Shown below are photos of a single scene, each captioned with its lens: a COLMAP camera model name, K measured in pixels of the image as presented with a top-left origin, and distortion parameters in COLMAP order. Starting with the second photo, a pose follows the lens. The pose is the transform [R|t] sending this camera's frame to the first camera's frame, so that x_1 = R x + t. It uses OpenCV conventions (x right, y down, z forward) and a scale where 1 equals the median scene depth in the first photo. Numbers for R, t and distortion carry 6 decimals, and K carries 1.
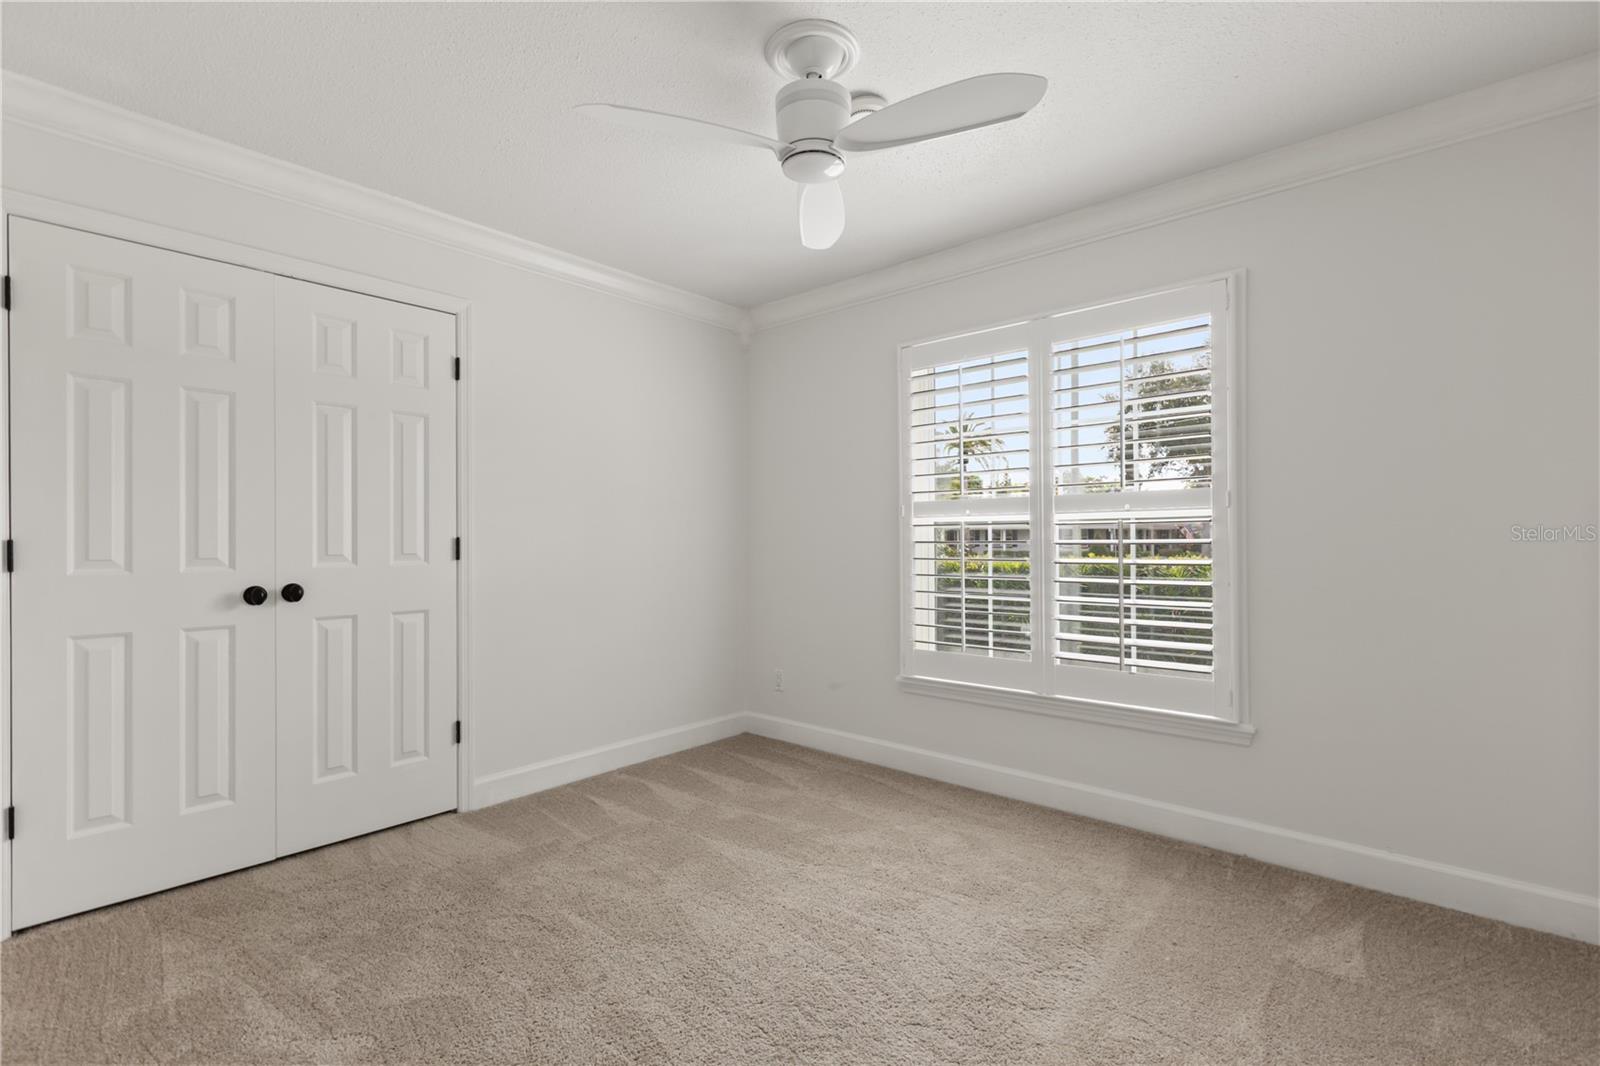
lens RADIAL K [[728.0, 0, 796.8], [0, 728.0, 529.4], [0, 0, 1]] dist [0.004491, -0.000338]
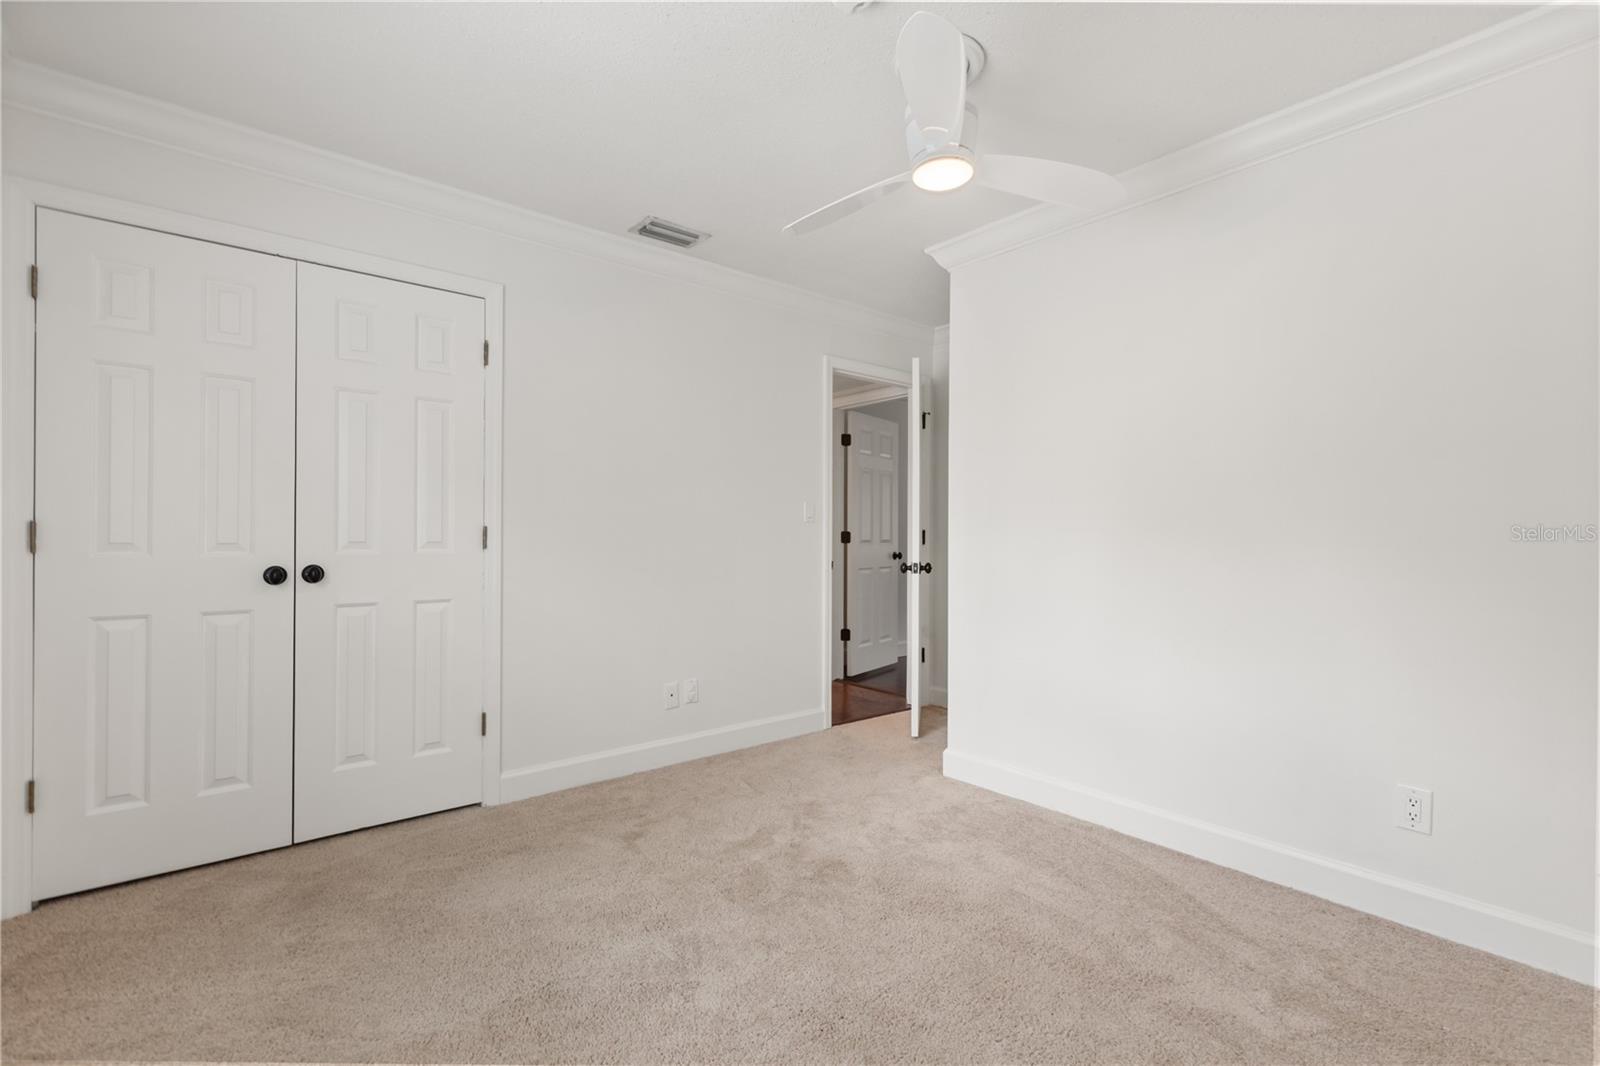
lens RADIAL K [[728.0, 0, 785.2], [0, 728.0, 535.7], [0, 0, 1]] dist [0.004491, -0.000338]
pose [[0.989056, 0.015656, -0.146709, 0.123322], [-0.013322, 0.999769, 0.016882, 0.001145], [0.146940, -0.014743, 0.989036, 0.141694]]
